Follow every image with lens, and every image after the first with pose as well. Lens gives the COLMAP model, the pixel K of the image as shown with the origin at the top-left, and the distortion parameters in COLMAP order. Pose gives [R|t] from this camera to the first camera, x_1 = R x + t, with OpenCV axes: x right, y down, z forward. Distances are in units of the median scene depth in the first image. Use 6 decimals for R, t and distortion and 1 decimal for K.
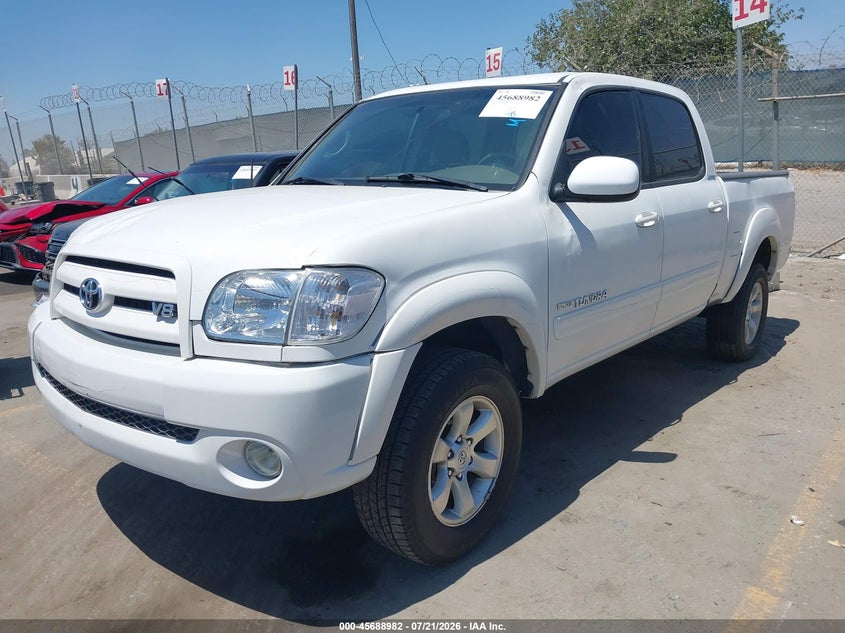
lens RADIAL K [[649.1, 0, 407.8], [0, 649.1, 318.6], [0, 0, 1]] dist [-0.000295, -0.004412]
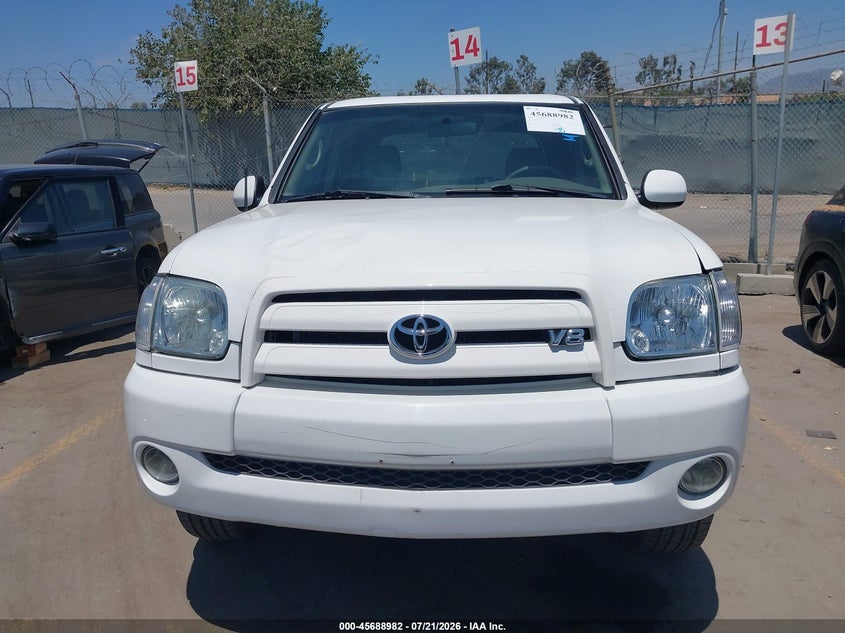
lens RADIAL K [[649.1, 0, 407.8], [0, 649.1, 318.6], [0, 0, 1]] dist [-0.000295, -0.004412]
pose [[0.828440, -0.109630, 0.549243, -0.667675], [0.127414, 0.991833, 0.005789, -0.045105], [-0.545392, 0.065186, 0.835643, 0.263933]]
